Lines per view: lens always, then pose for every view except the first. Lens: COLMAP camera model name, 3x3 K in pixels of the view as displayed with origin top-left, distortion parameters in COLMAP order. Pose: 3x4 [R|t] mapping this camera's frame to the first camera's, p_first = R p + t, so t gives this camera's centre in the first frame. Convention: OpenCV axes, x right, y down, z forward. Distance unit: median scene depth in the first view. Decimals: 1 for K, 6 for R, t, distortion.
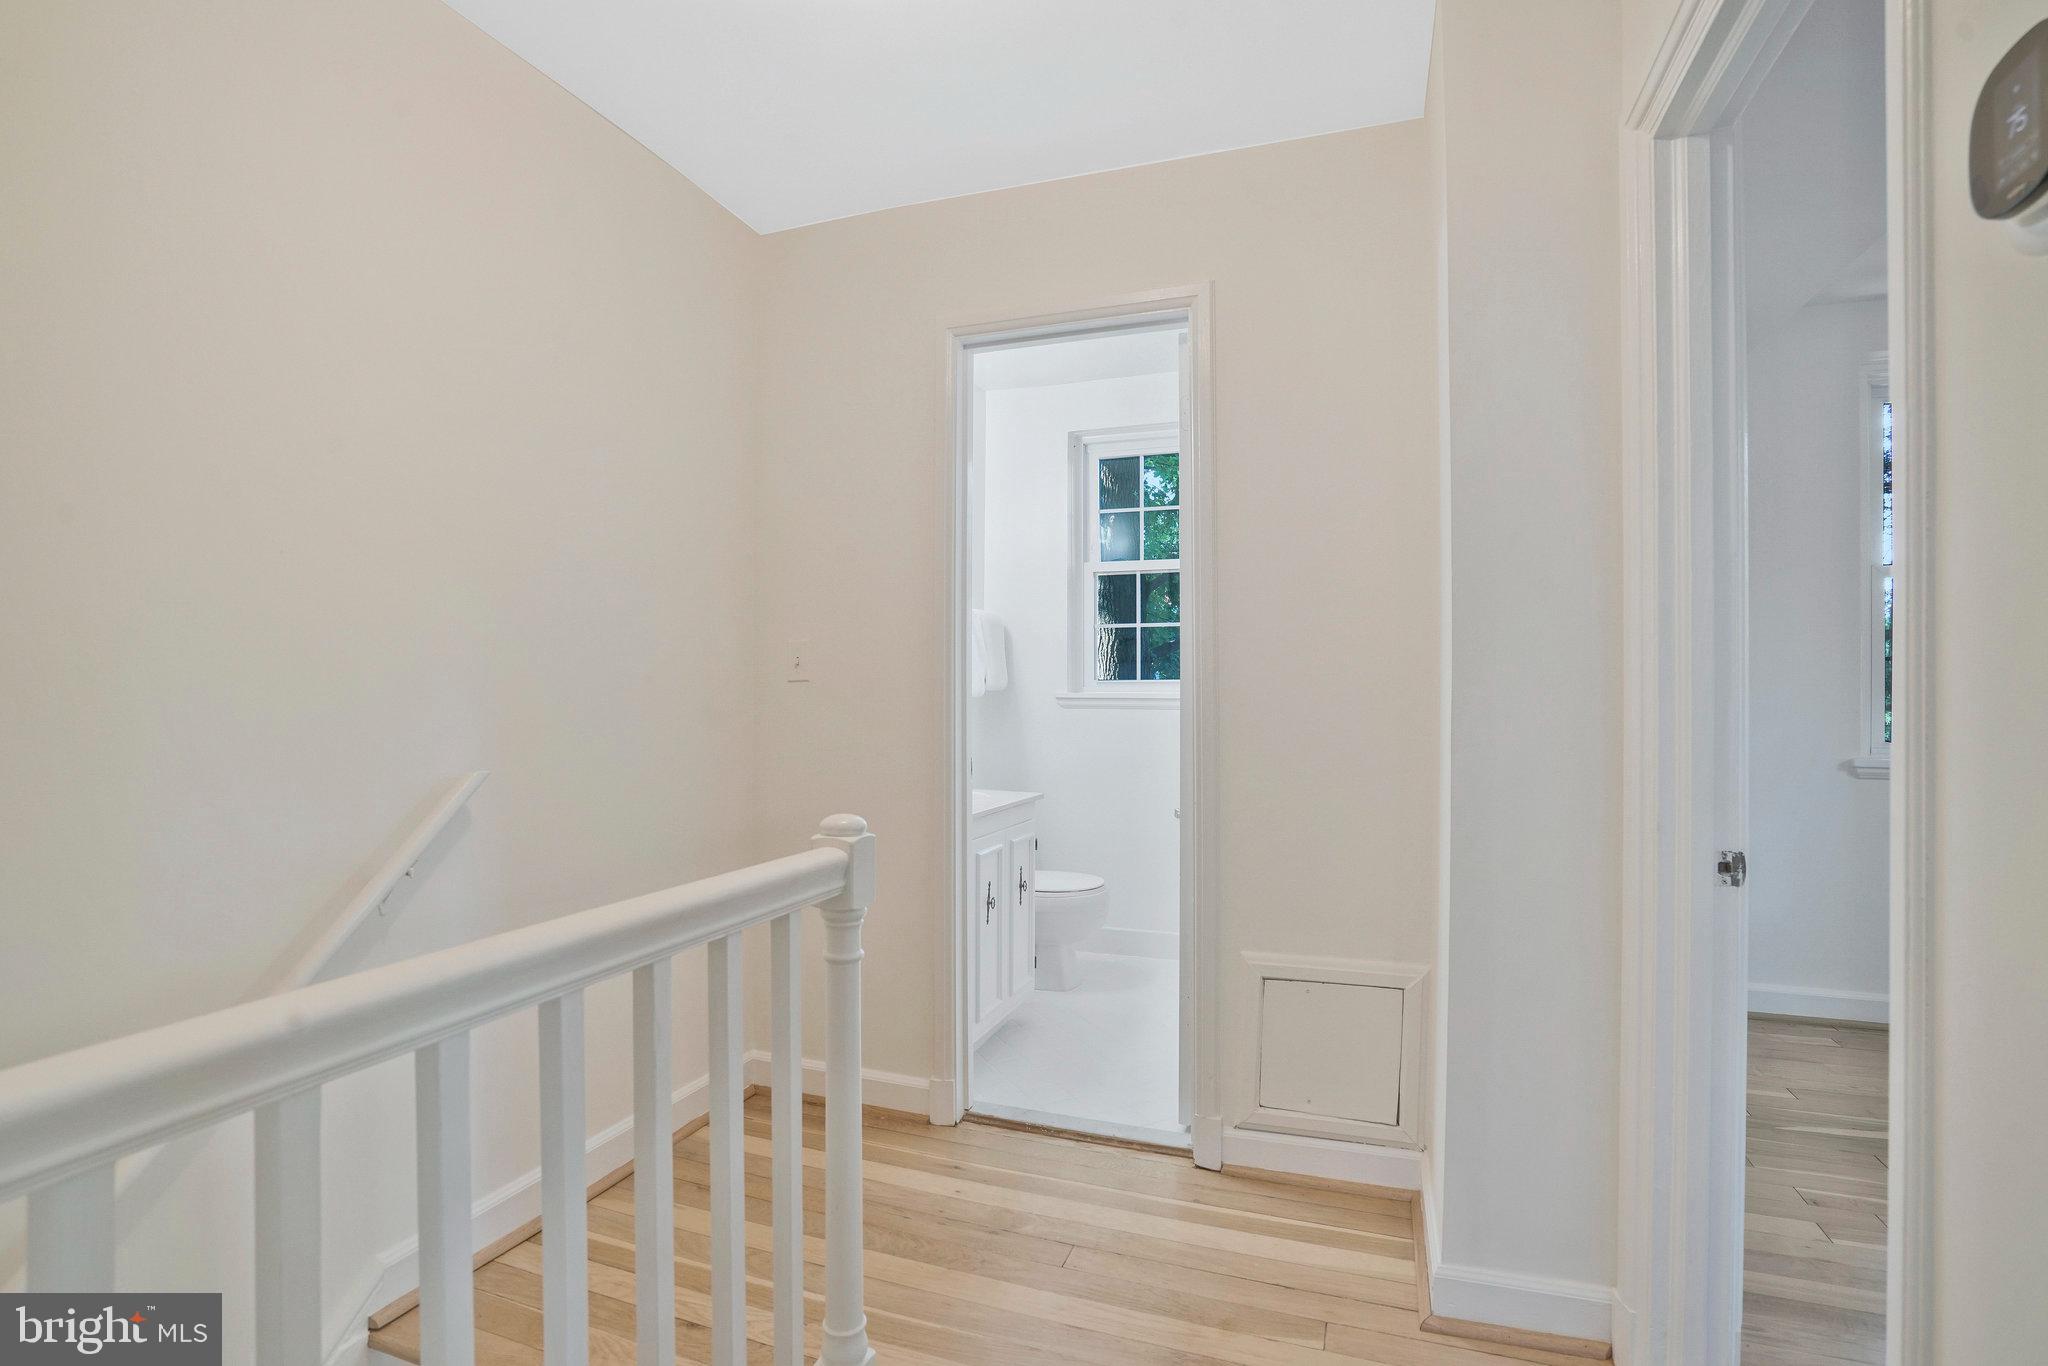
lens RADIAL K [[959.5, 0, 1023.4], [0, 959.5, 688.6], [0, 0, 1]] dist [-0.027946, 0.004269]
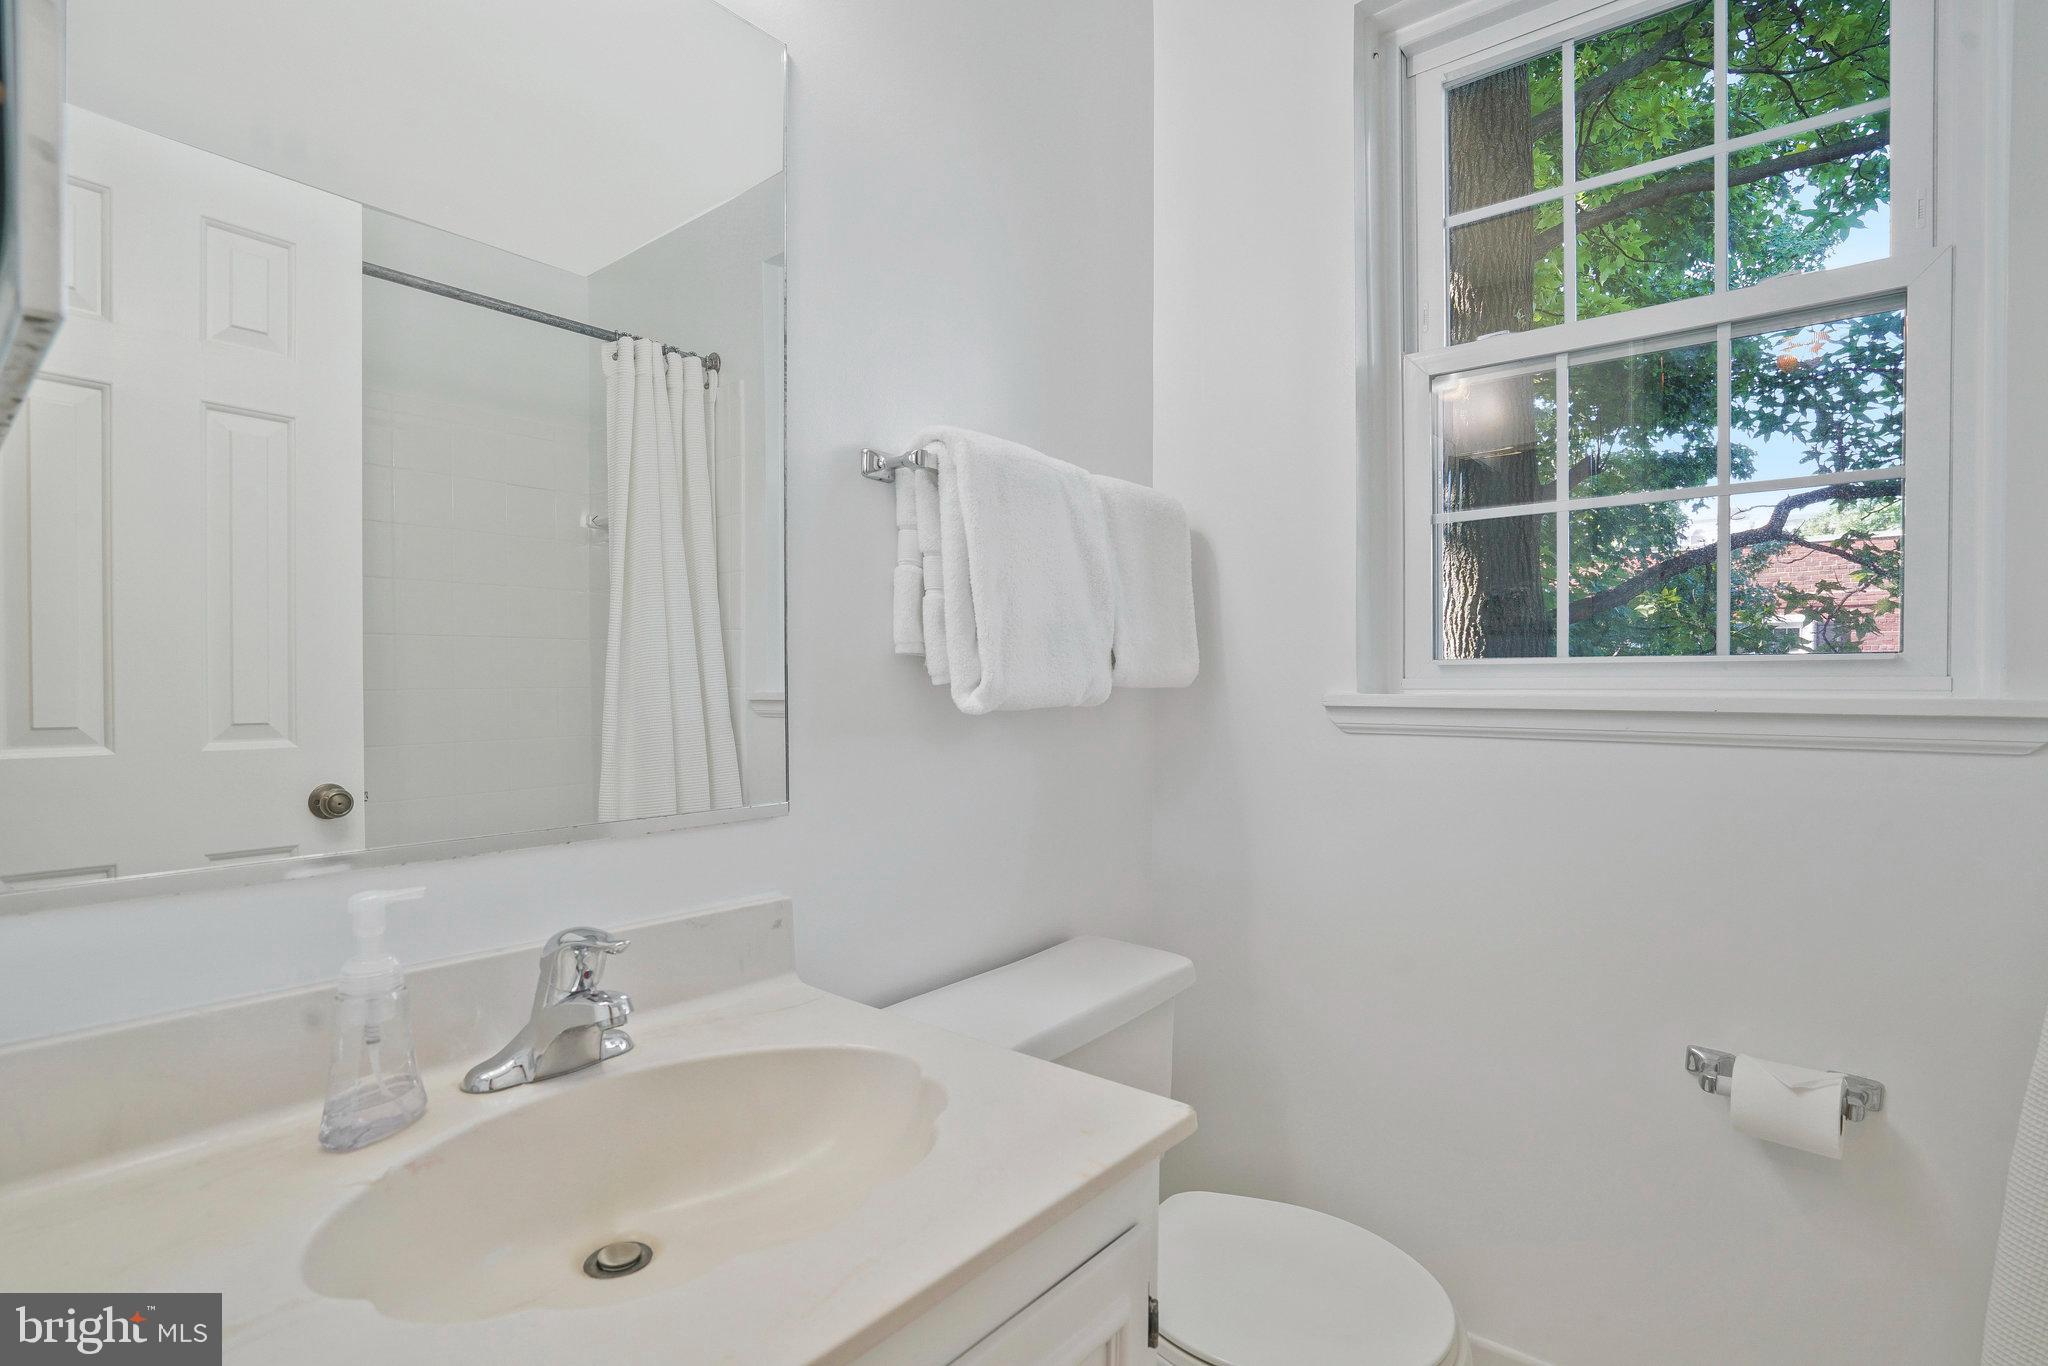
lens RADIAL K [[959.5, 0, 1035.8], [0, 959.5, 693.3], [0, 0, 1]] dist [-0.027946, 0.004269]
pose [[0.946558, -0.000701, -0.322534, 0.046939], [0.003169, 0.999970, 0.007129, 0.001335], [0.322519, -0.007770, 0.946531, 0.595294]]
